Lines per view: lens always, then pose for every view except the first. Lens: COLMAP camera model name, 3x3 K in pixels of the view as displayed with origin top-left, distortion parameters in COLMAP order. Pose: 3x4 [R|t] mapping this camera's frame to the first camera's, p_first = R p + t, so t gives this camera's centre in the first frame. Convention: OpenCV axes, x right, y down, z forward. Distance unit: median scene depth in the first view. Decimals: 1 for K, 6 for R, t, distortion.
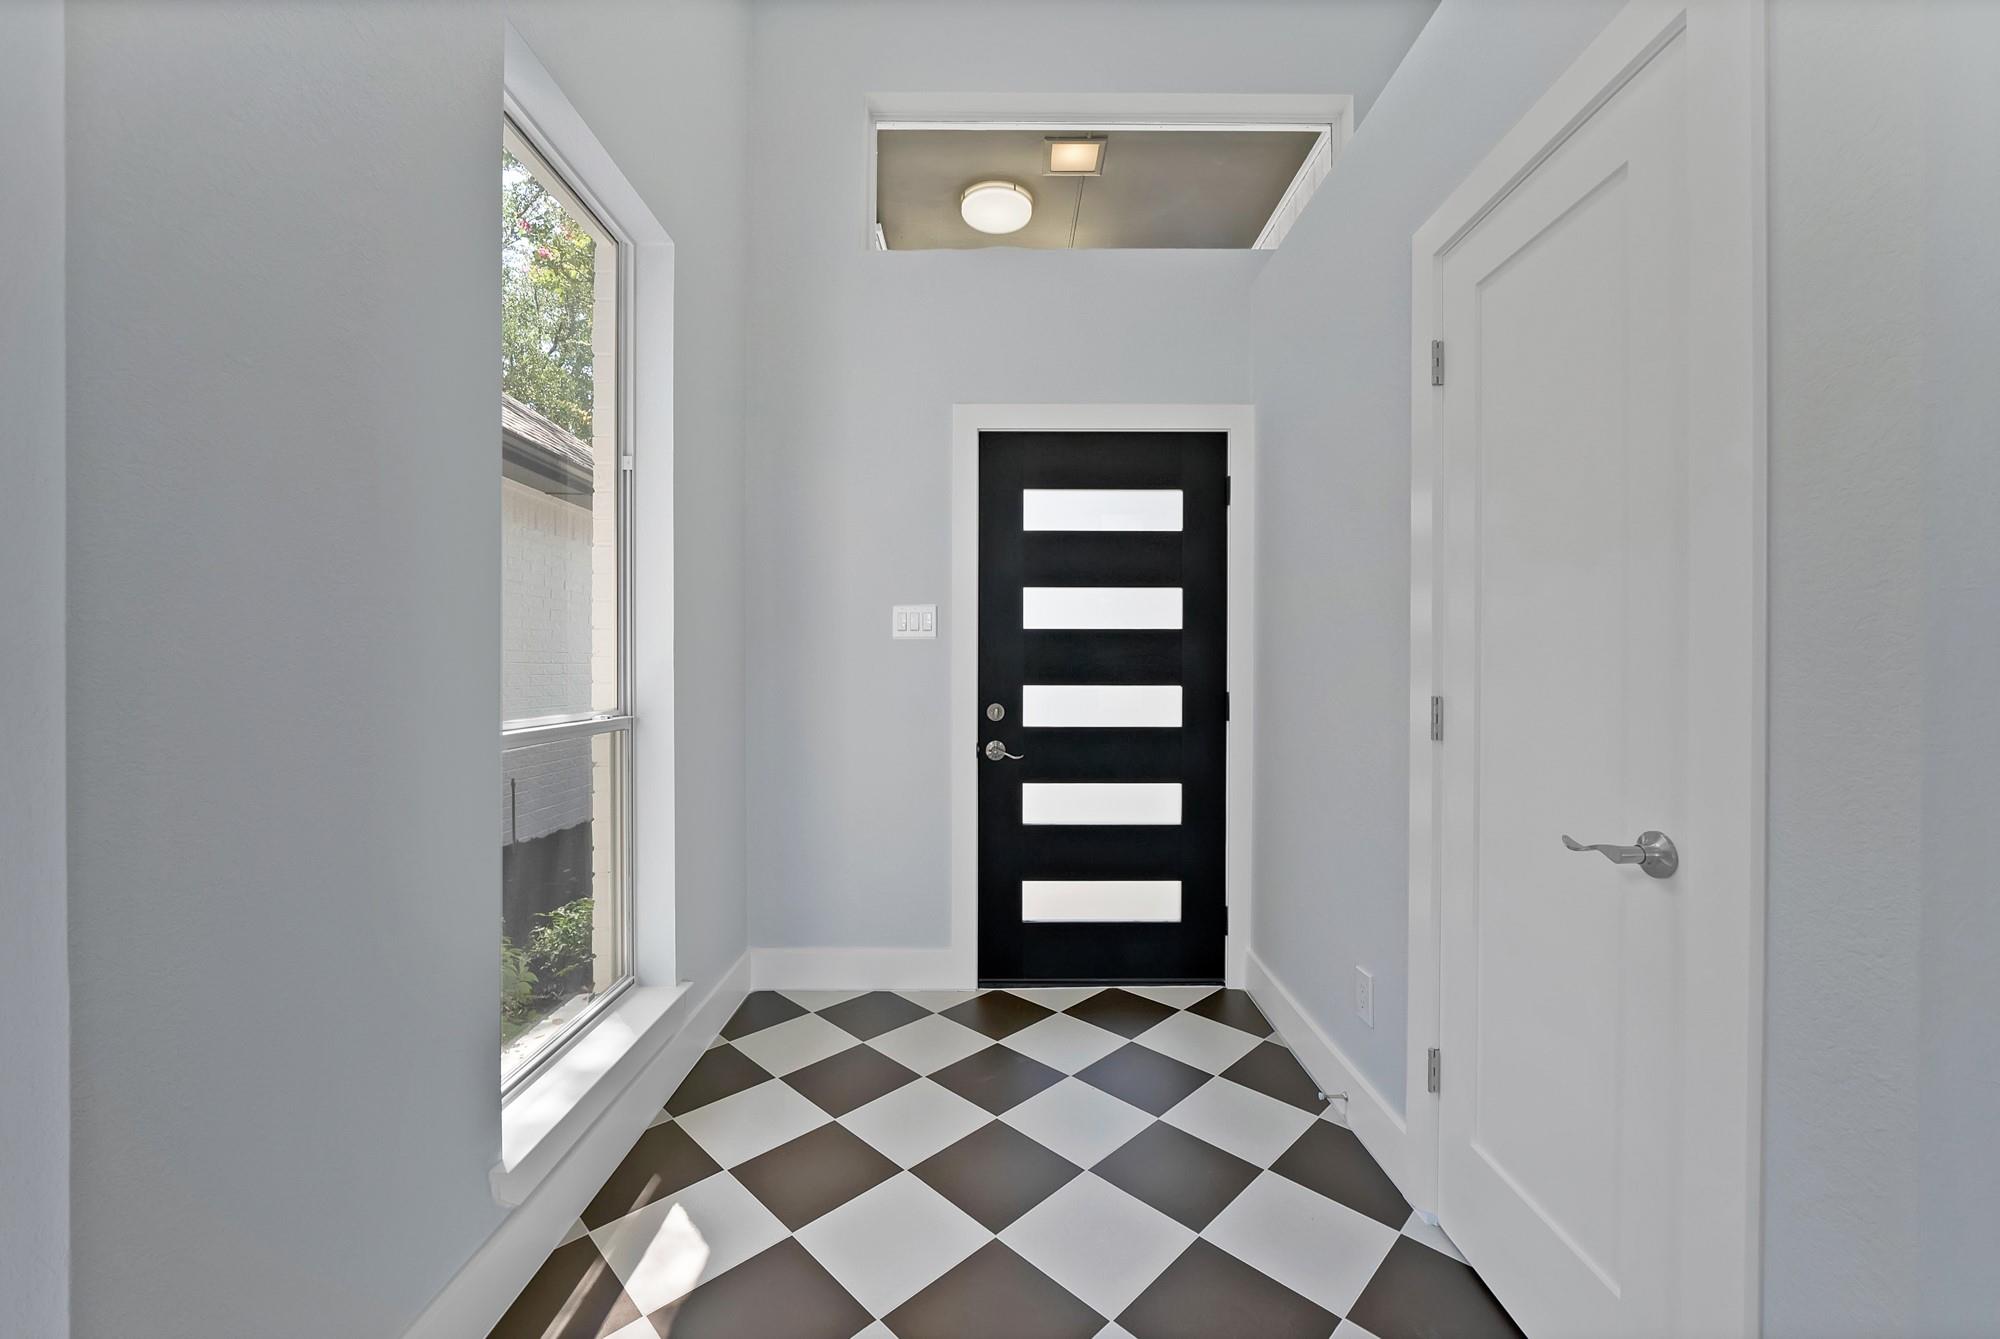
lens RADIAL K [[777.0, 0, 996.2], [0, 777.0, 678.7], [0, 0, 1]] dist [-0.000826, -0.000011]
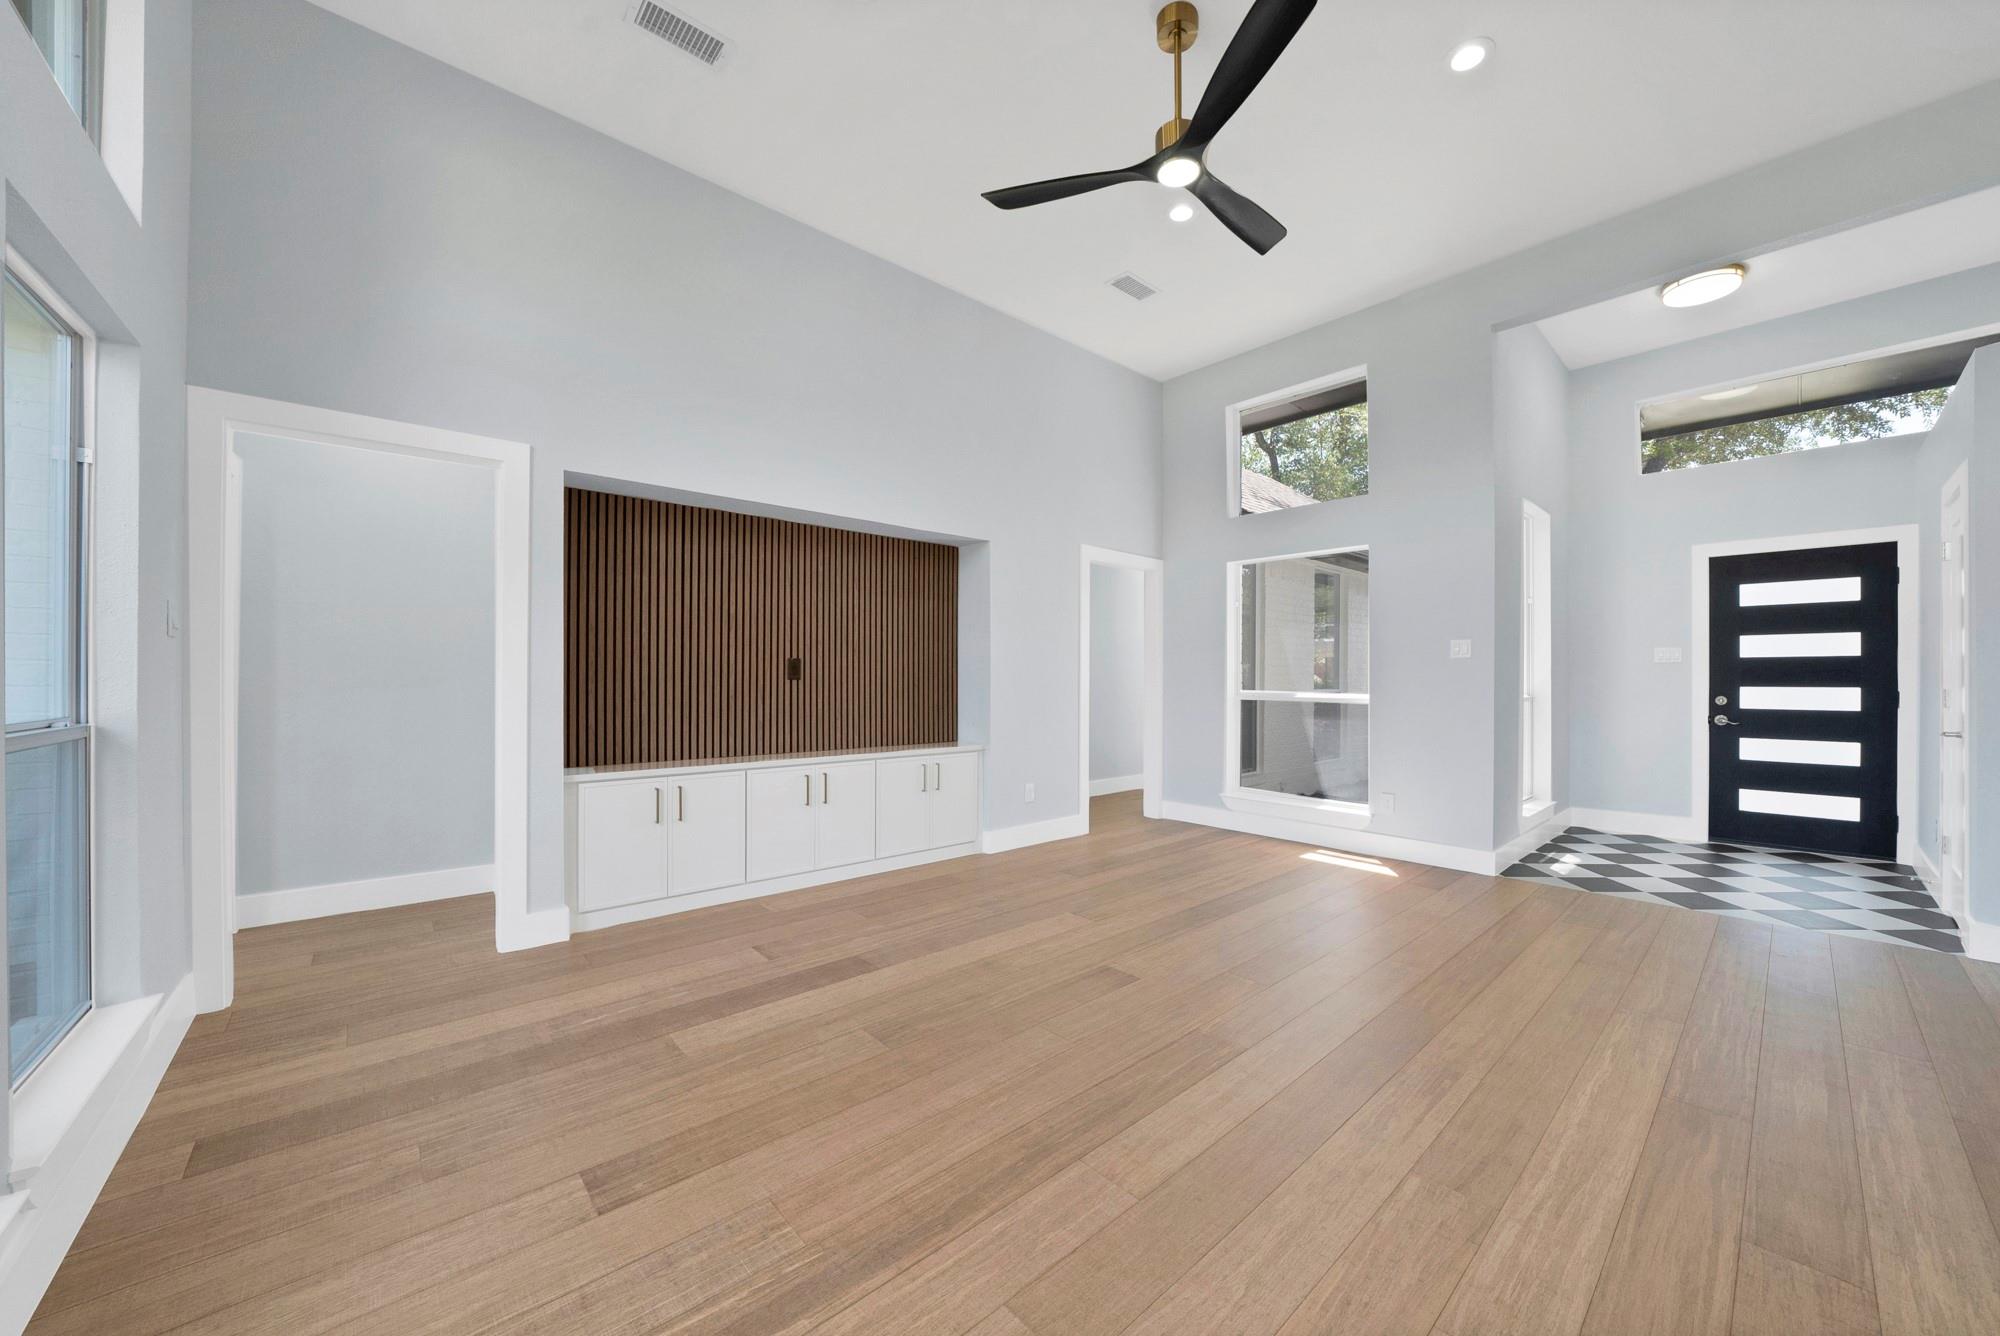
lens RADIAL K [[728.5, 0, 1041.3], [0, 728.5, 683.3], [0, 0, 1]] dist [-0.021349, 0.000238]
pose [[0.689671, 0.002412, -0.724119, 0.120533], [-0.005019, 0.999986, -0.001449, 0.010990], [0.724106, 0.004633, 0.689674, -1.465836]]
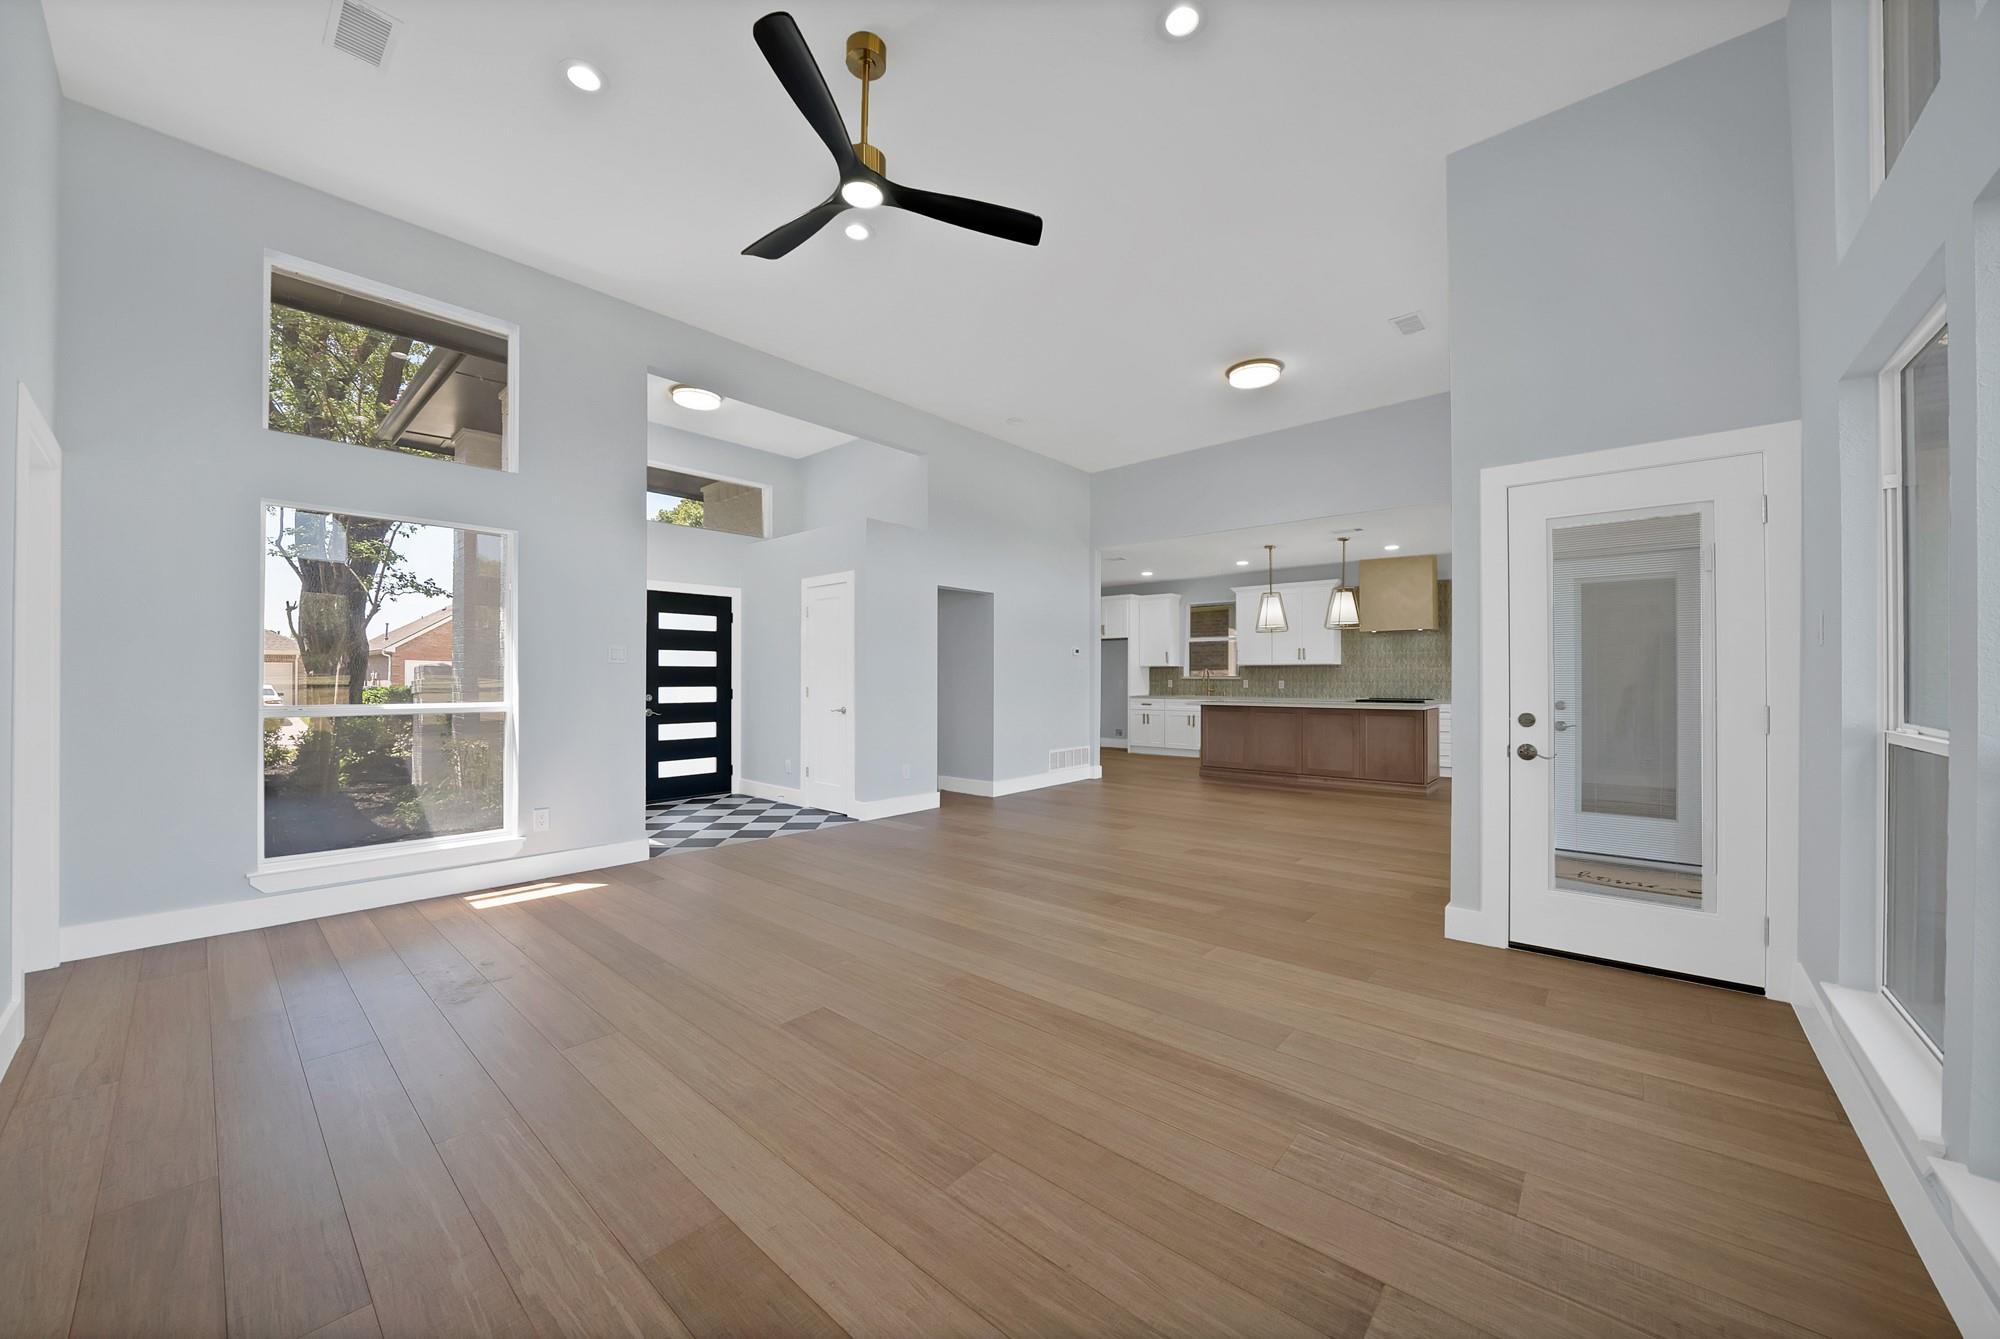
lens RADIAL K [[728.5, 0, 996.3], [0, 728.5, 681.5], [0, 0, 1]] dist [-0.021349, 0.000238]
pose [[0.651087, -0.006480, 0.758975, -1.081692], [0.009742, 0.999953, 0.000180, -0.000564], [-0.758940, 0.007277, 0.651120, -1.451937]]
